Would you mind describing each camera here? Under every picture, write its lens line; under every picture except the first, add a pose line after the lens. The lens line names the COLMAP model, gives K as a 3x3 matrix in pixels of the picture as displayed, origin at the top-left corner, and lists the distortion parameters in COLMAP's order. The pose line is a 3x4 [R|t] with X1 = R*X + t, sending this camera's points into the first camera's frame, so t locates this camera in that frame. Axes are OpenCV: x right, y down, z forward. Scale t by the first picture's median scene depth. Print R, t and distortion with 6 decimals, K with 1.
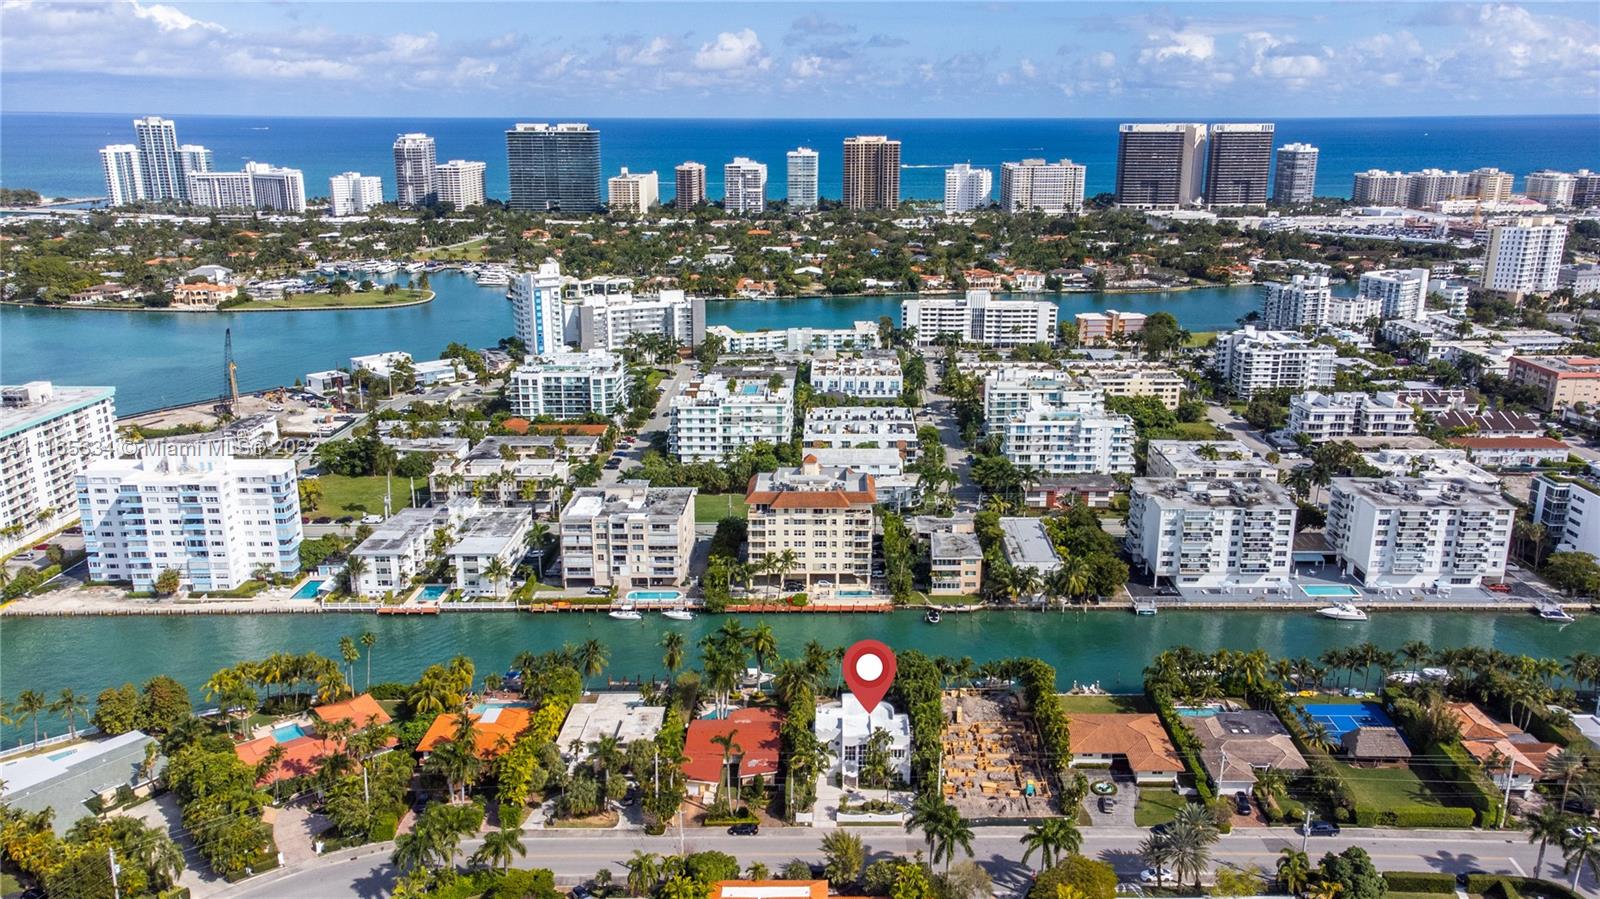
lens RADIAL K [[1176.6, 0, 847.8], [0, 1176.6, 490.6], [0, 0, 1]] dist [0.041529, 0.019402]
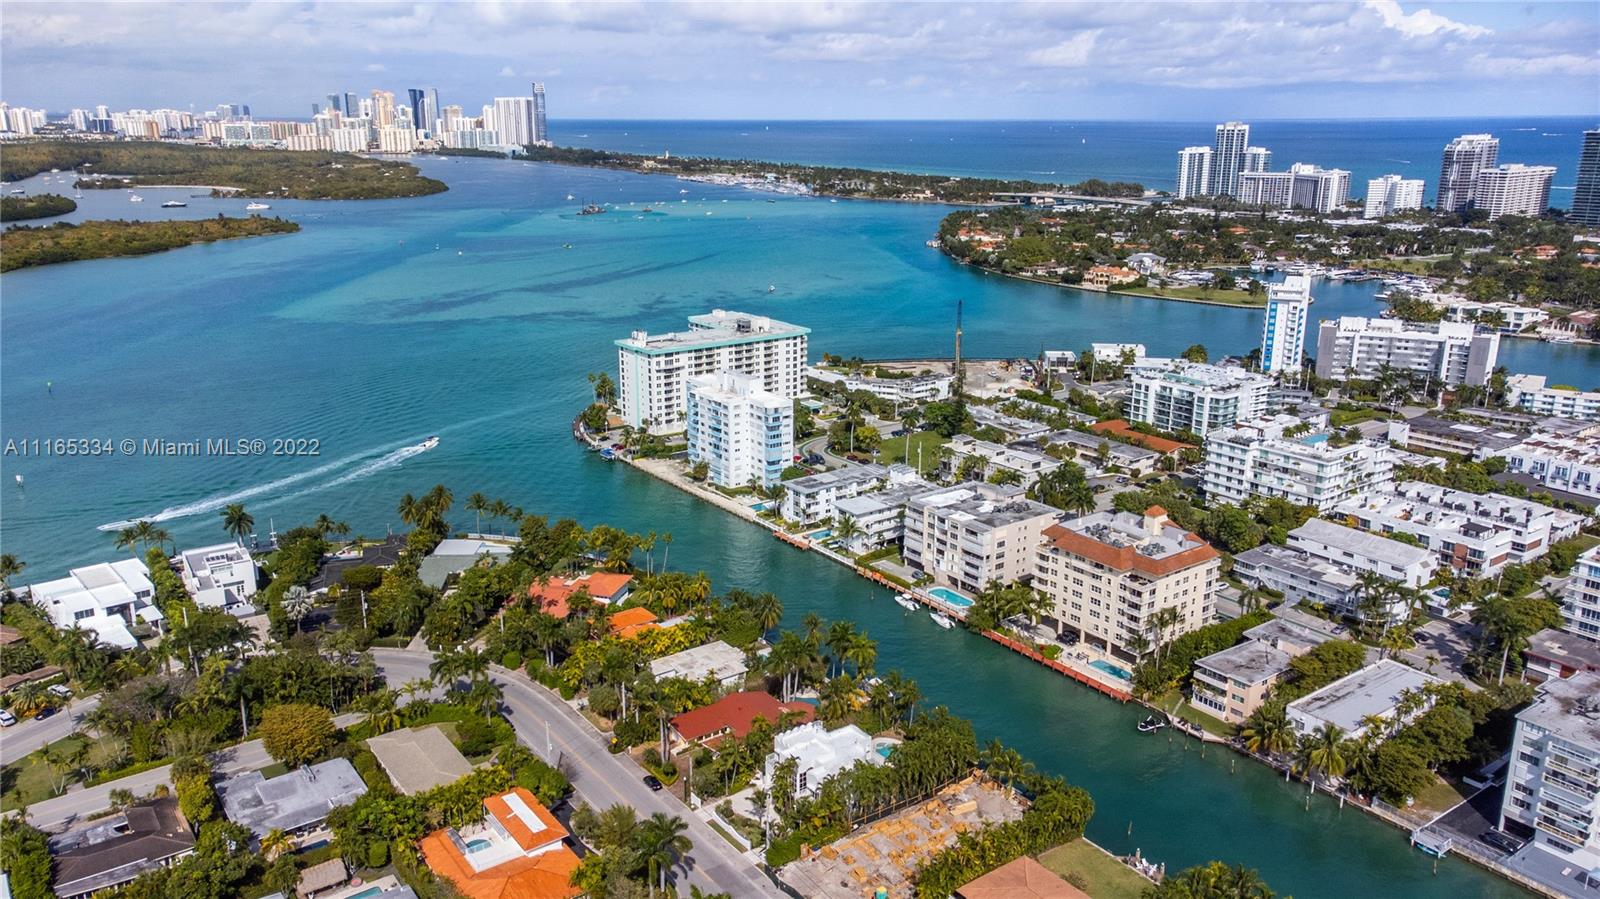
lens RADIAL K [[1176.6, 0, 866.9], [0, 1176.6, 501.0], [0, 0, 1]] dist [0.041529, 0.019402]
pose [[0.606348, 0.251433, -0.754402, 0.468891], [-0.246405, 0.961409, 0.122379, -0.084008], [0.756060, 0.111684, 0.644903, 0.258692]]
